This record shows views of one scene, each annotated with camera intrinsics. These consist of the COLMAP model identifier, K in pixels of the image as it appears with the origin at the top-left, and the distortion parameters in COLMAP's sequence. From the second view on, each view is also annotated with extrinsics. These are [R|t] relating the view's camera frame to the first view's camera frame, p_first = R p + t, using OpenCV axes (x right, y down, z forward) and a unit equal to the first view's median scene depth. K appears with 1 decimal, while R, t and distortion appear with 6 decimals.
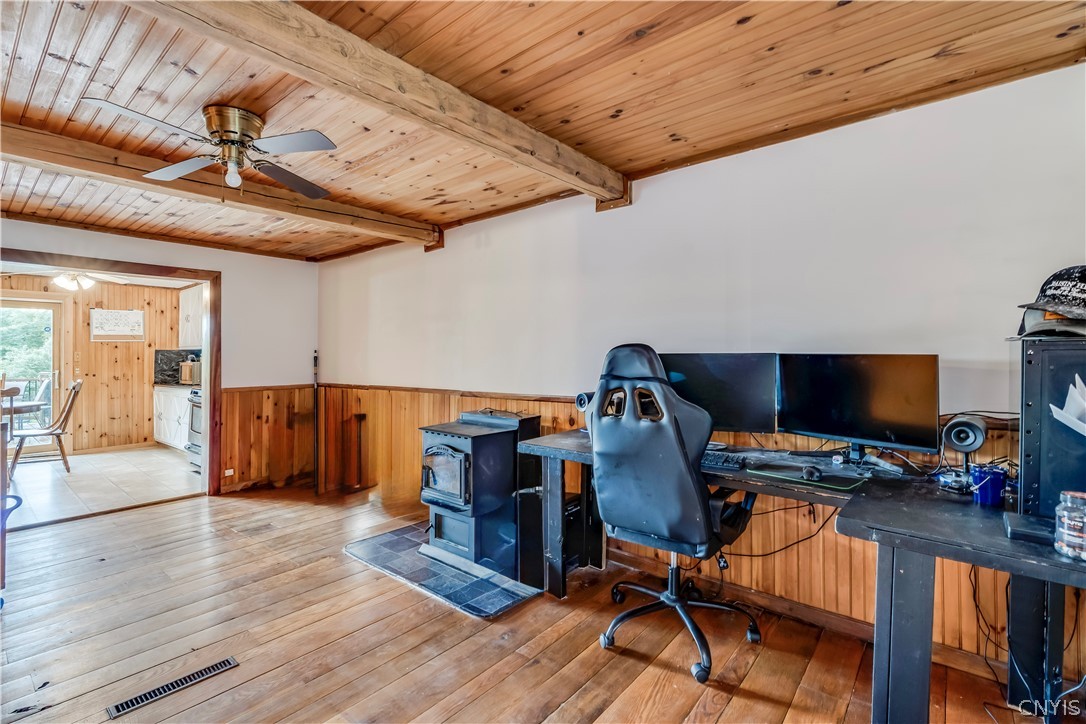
lens RADIAL K [[491.4, 0, 533.4], [0, 491.4, 357.3], [0, 0, 1]] dist [-0.009604, 0.004299]
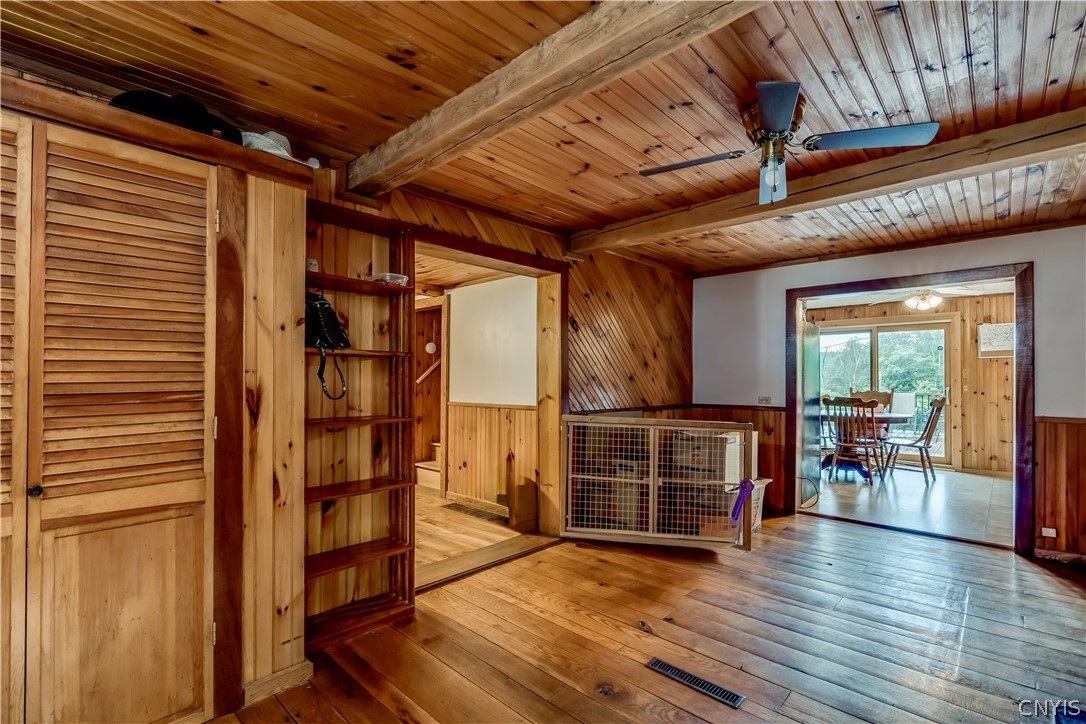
lens RADIAL K [[491.4, 0, 548.4], [0, 491.4, 369.2], [0, 0, 1]] dist [-0.009604, 0.004299]
pose [[-0.035920, -0.007980, -0.999323, 0.118160], [-0.003916, 0.999962, -0.007844, 0.000100], [0.999347, 0.003632, -0.035950, 0.239158]]
